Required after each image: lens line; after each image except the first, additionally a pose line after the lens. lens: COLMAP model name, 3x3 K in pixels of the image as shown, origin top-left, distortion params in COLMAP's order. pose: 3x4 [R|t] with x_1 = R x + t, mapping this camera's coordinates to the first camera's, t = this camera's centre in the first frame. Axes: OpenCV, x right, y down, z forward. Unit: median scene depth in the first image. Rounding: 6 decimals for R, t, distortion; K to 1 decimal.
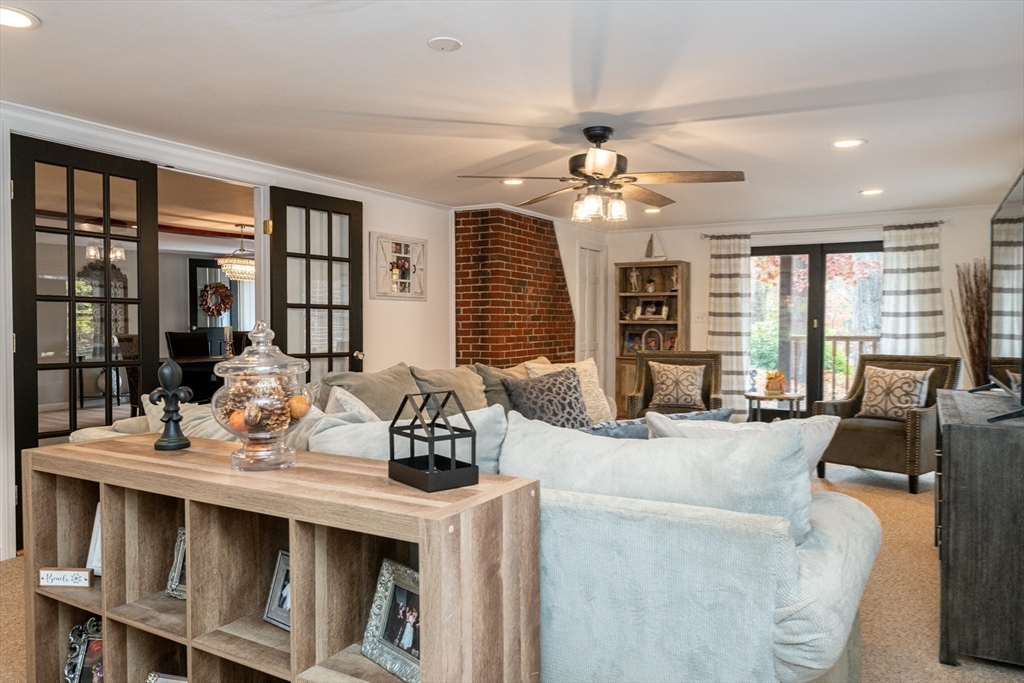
lens RADIAL K [[716.2, 0, 512.0], [0, 716.2, 341.5], [0, 0, 1]] dist [0.030900, -0.000033]
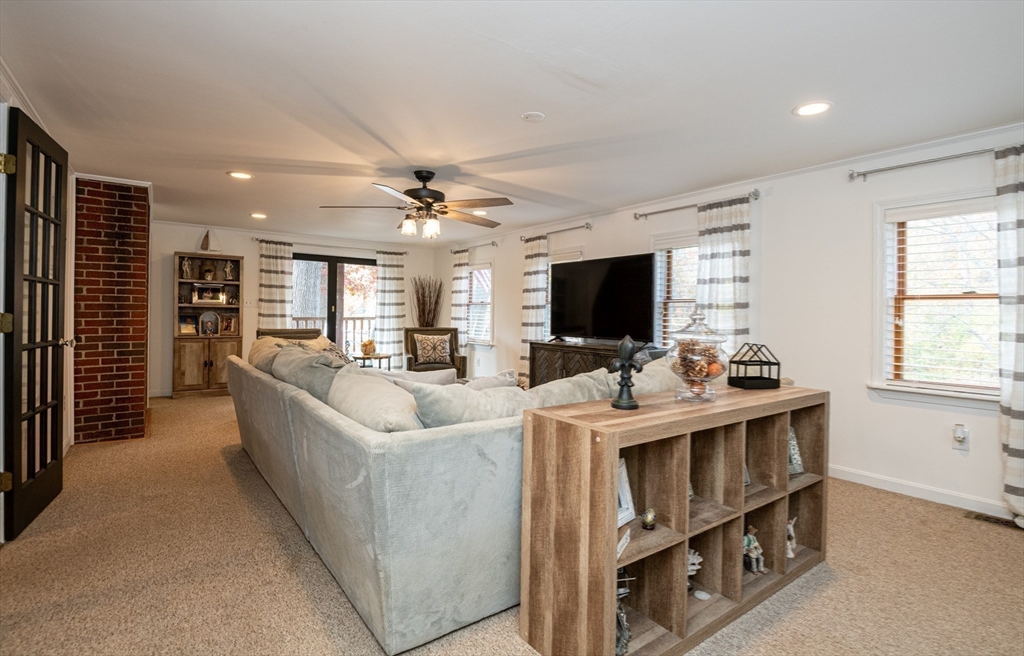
lens RADIAL K [[499.3, 0, 513.8], [0, 499.3, 312.2], [0, 0, 1]] dist [-0.000807, -0.000529]
pose [[0.398500, 0.004945, 0.917155, -0.432069], [0.011127, 0.999886, -0.010226, -0.003173], [-0.917101, 0.014280, 0.398399, 0.266054]]
